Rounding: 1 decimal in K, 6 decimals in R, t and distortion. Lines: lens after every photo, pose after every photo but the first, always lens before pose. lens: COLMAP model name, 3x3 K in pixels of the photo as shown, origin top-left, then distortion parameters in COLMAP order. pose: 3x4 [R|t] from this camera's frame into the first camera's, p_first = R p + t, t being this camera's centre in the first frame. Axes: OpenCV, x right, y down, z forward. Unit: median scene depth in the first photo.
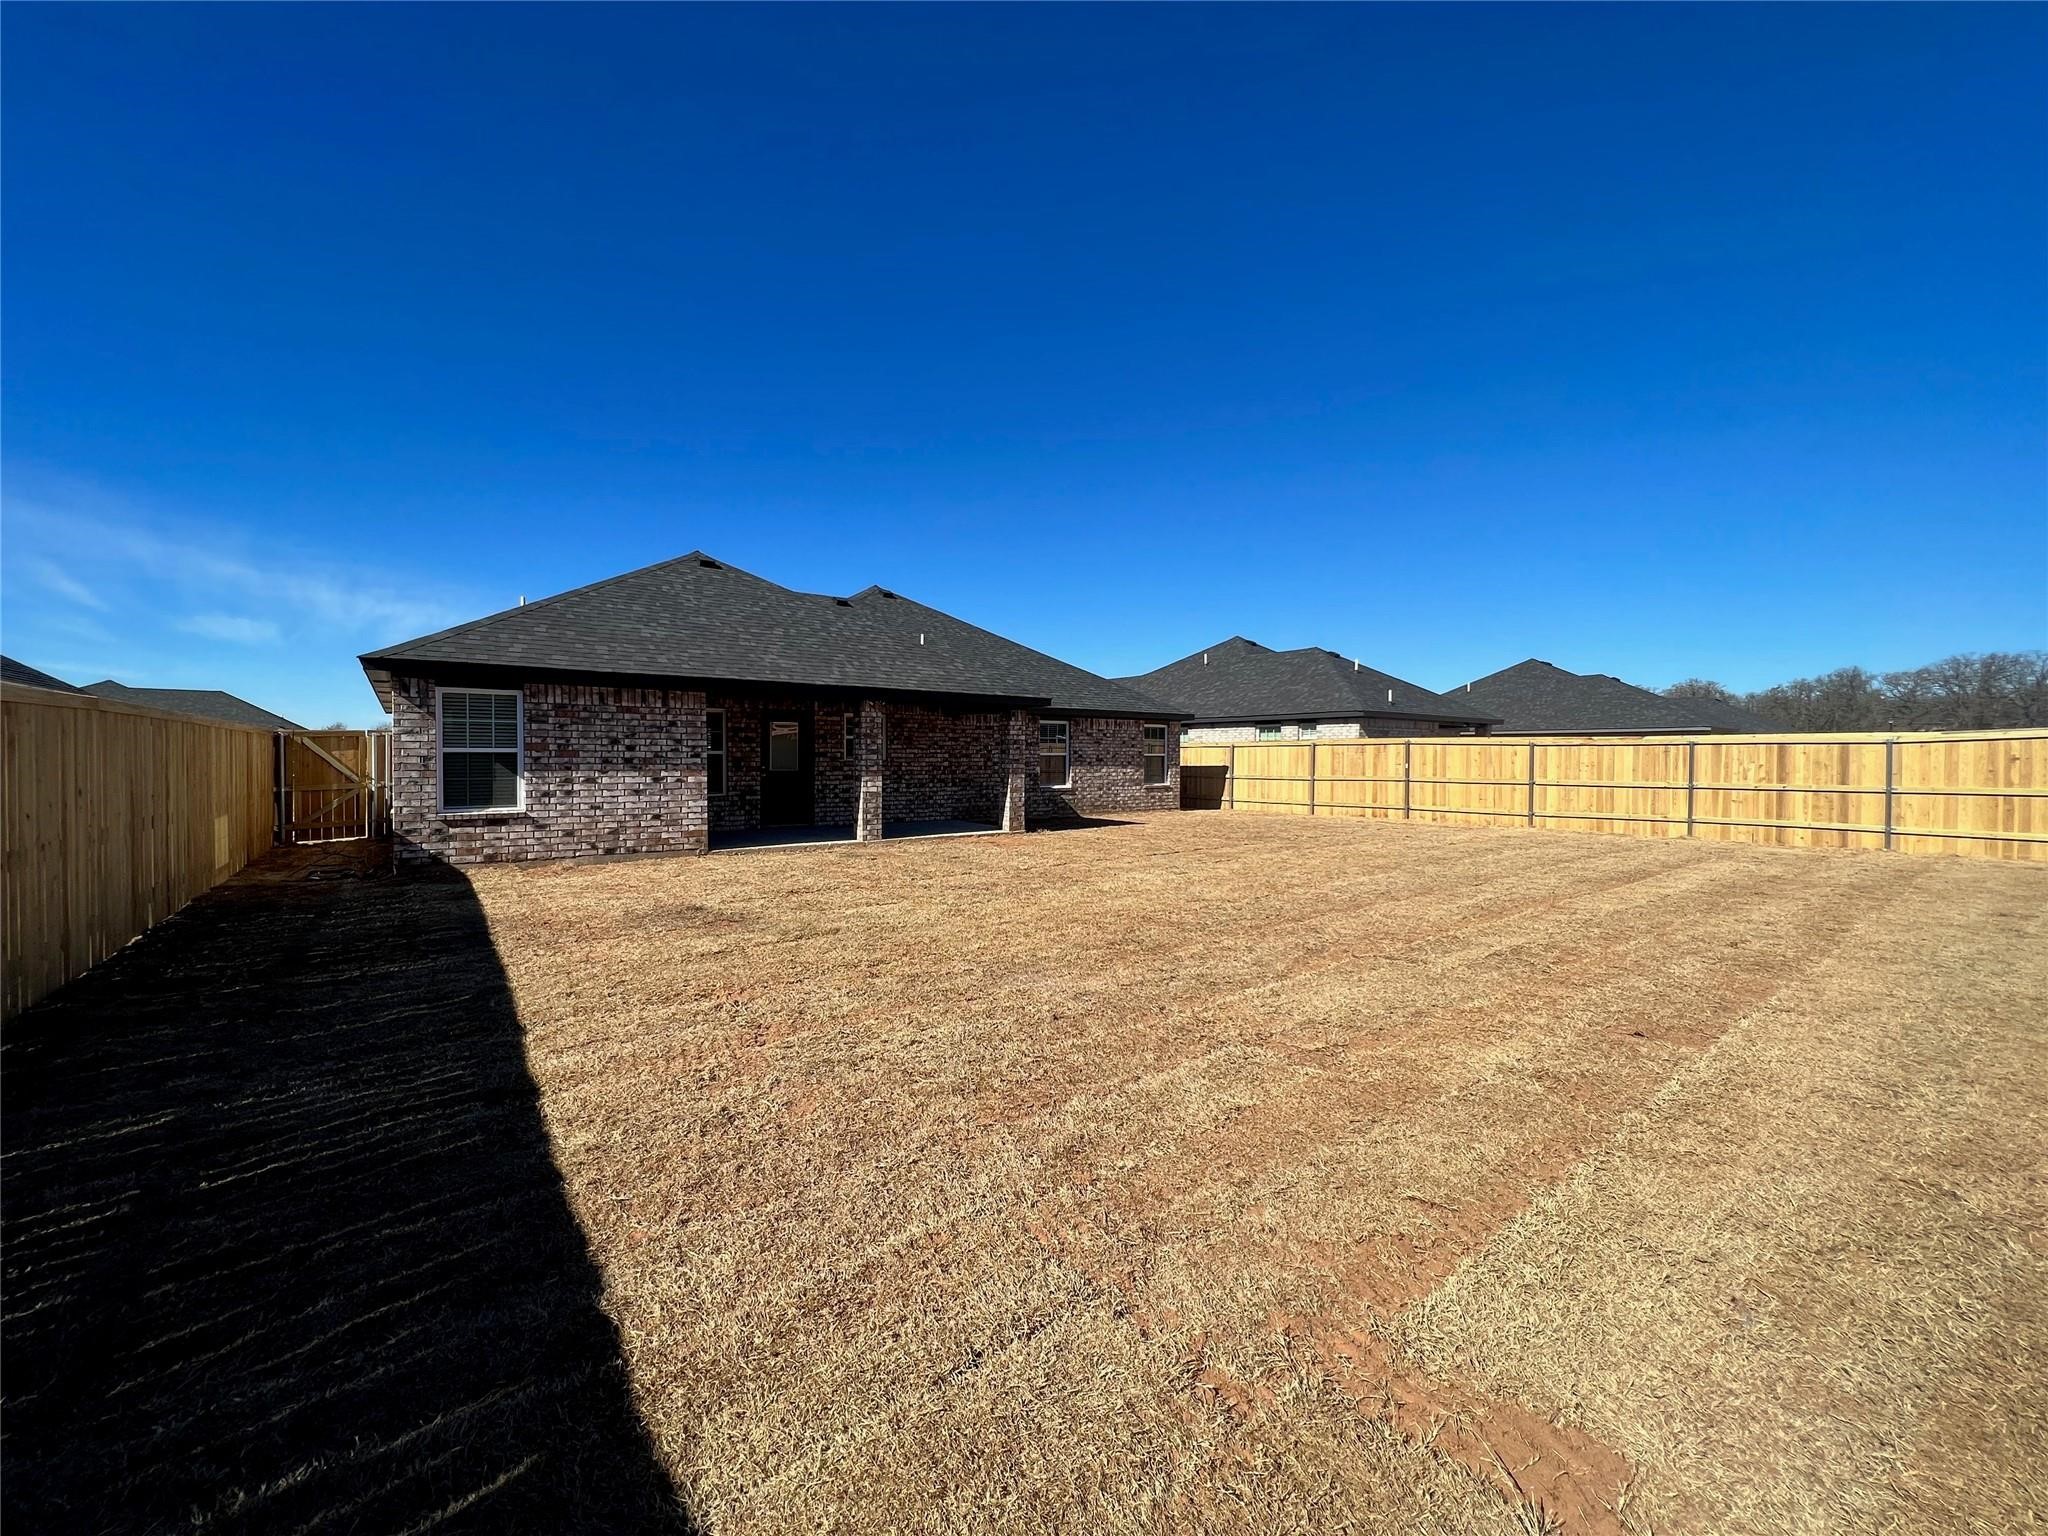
lens RADIAL K [[821.3, 0, 1022.7], [0, 821.3, 766.3], [0, 0, 1]] dist [-0.002601, 0.000463]
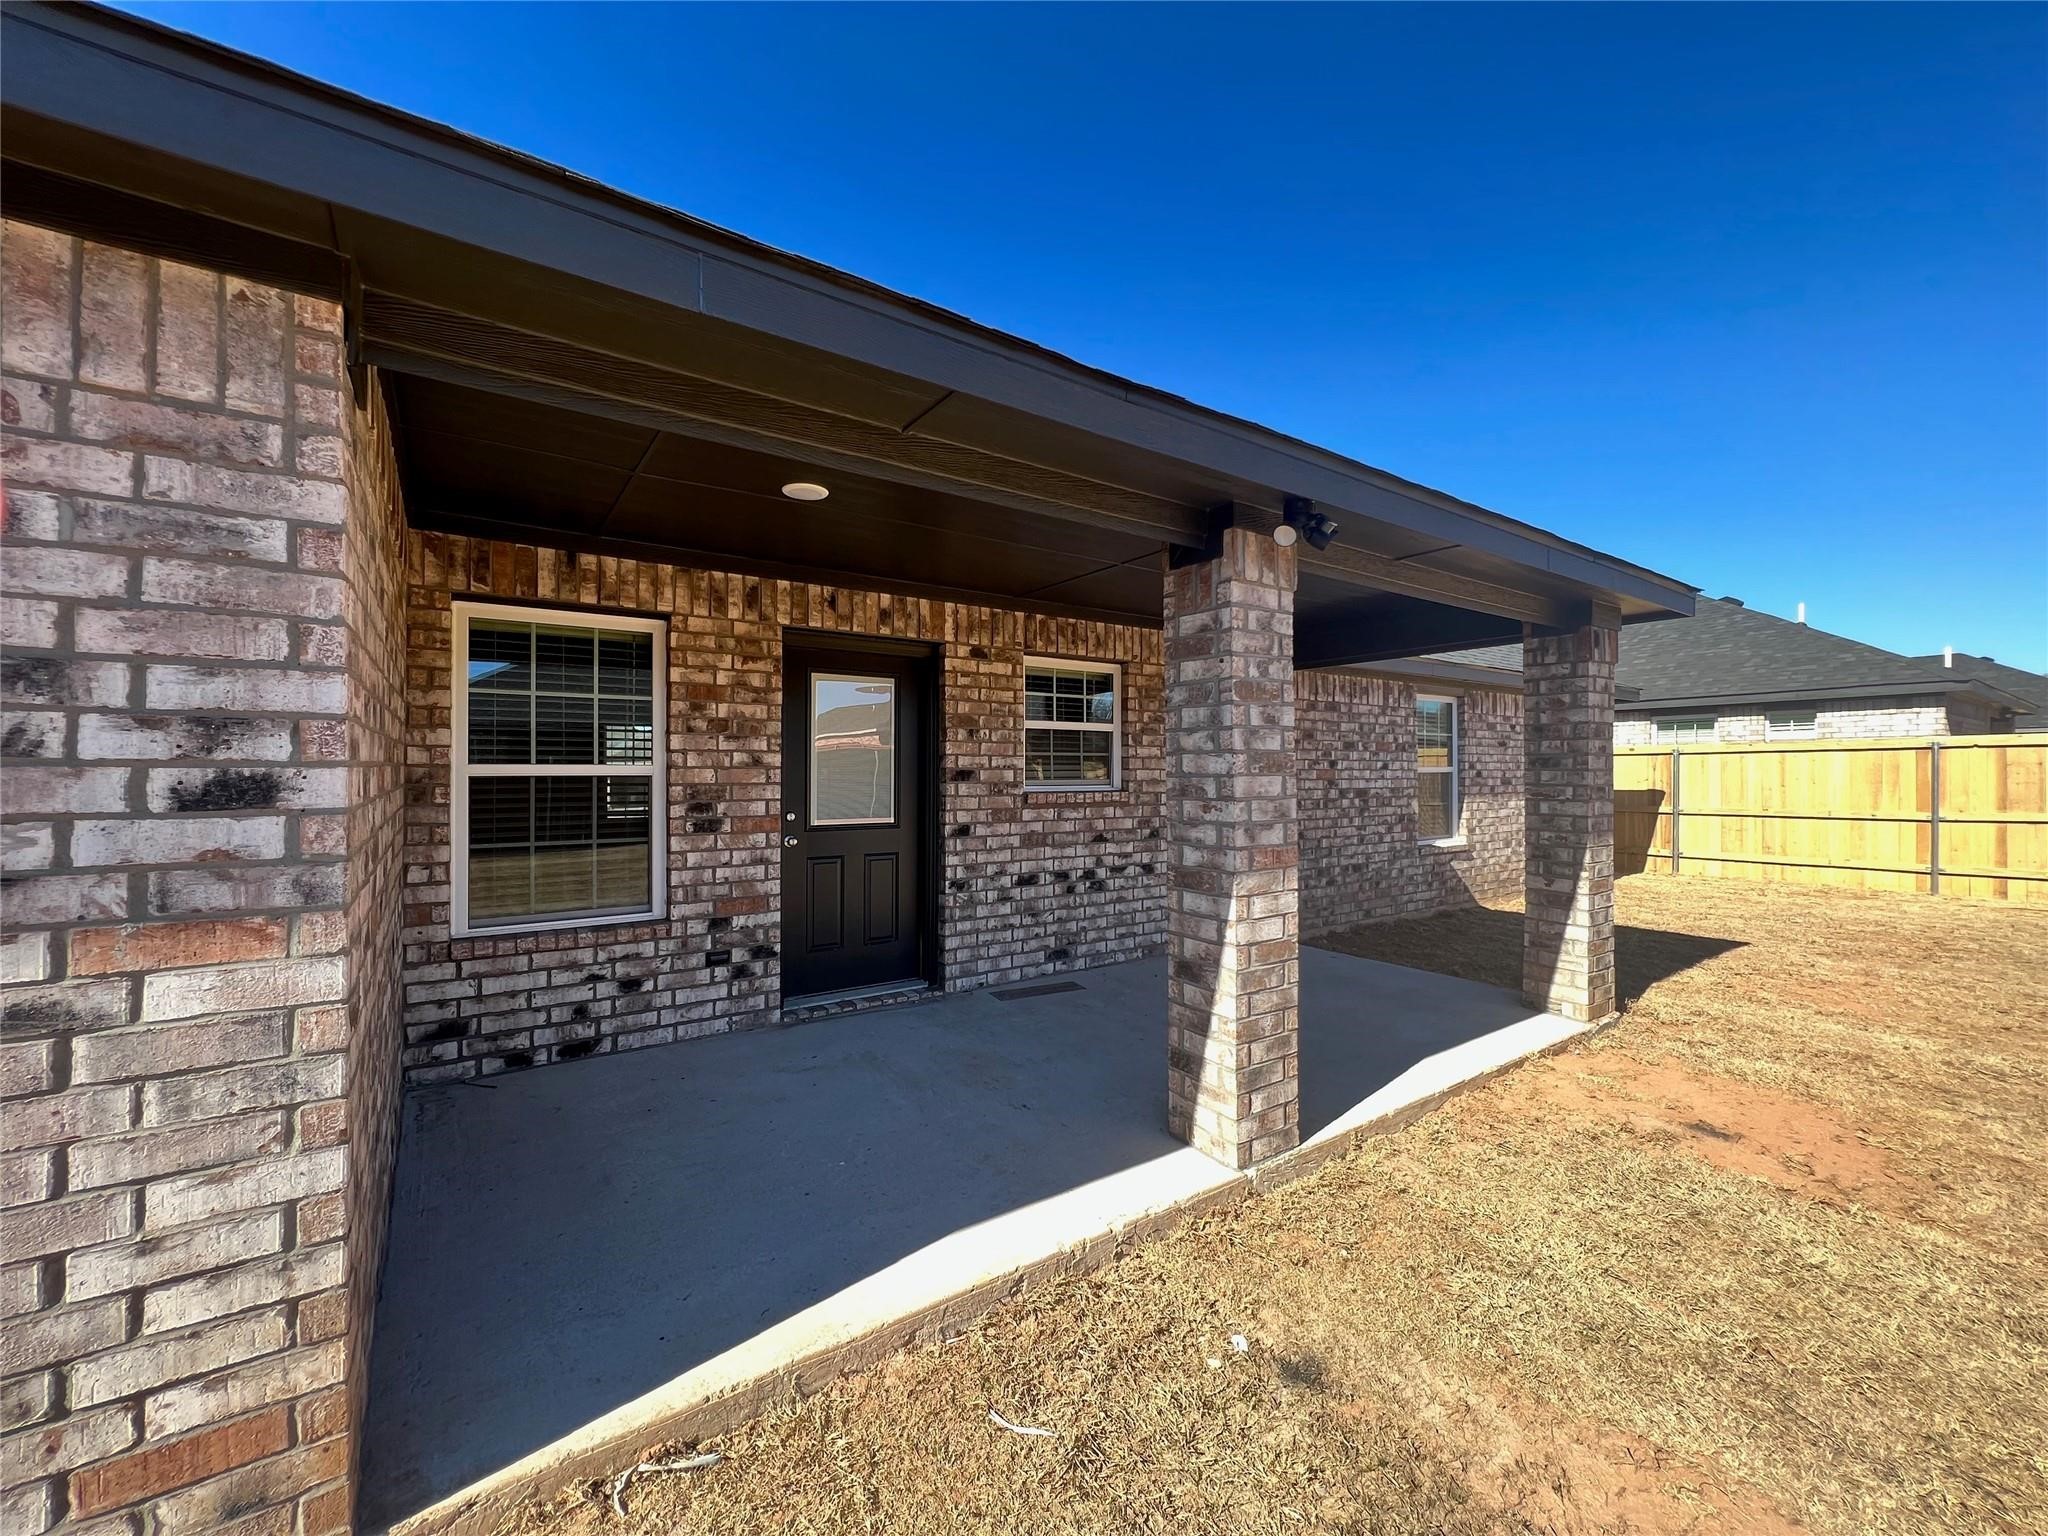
lens RADIAL K [[821.3, 0, 1022.7], [0, 821.3, 766.3], [0, 0, 1]] dist [-0.002601, 0.000463]
pose [[0.999384, -0.006050, -0.034572, -0.240544], [0.005337, 0.999772, -0.020665, -0.012361], [0.034689, 0.020468, 0.999189, 0.766269]]
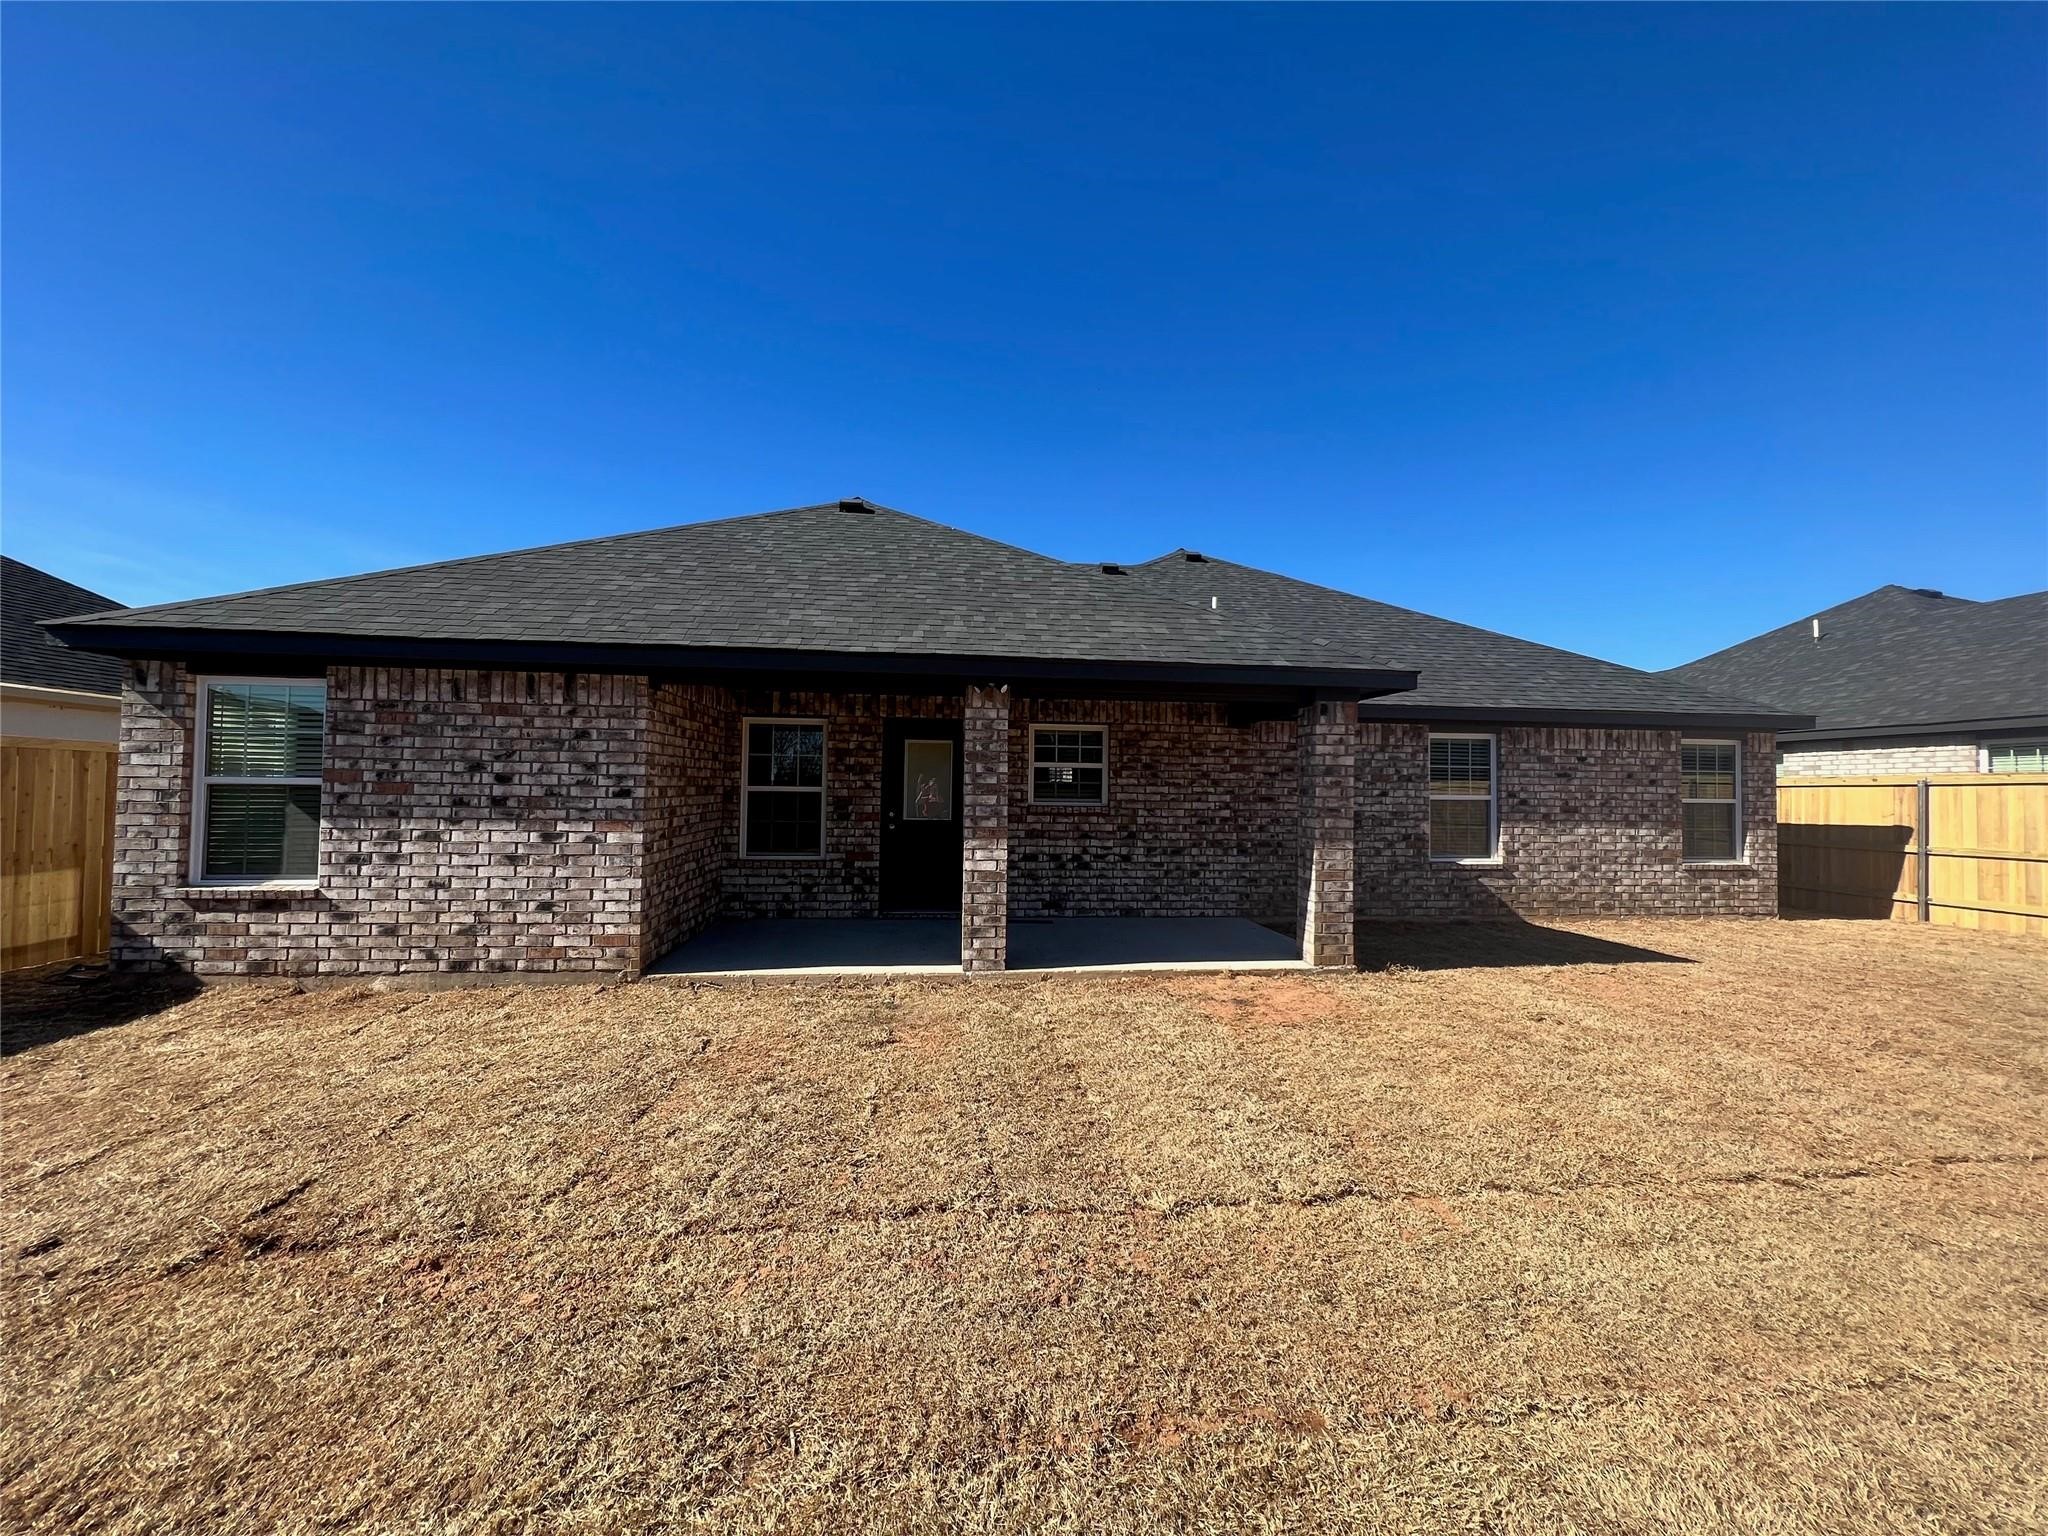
lens RADIAL K [[821.3, 0, 1022.7], [0, 821.3, 766.3], [0, 0, 1]] dist [-0.002601, 0.000463]
pose [[0.864904, -0.007994, -0.501874, 0.081879], [-0.016577, 0.998873, -0.044478, -0.009871], [0.501664, 0.046789, 0.863796, 0.580427]]
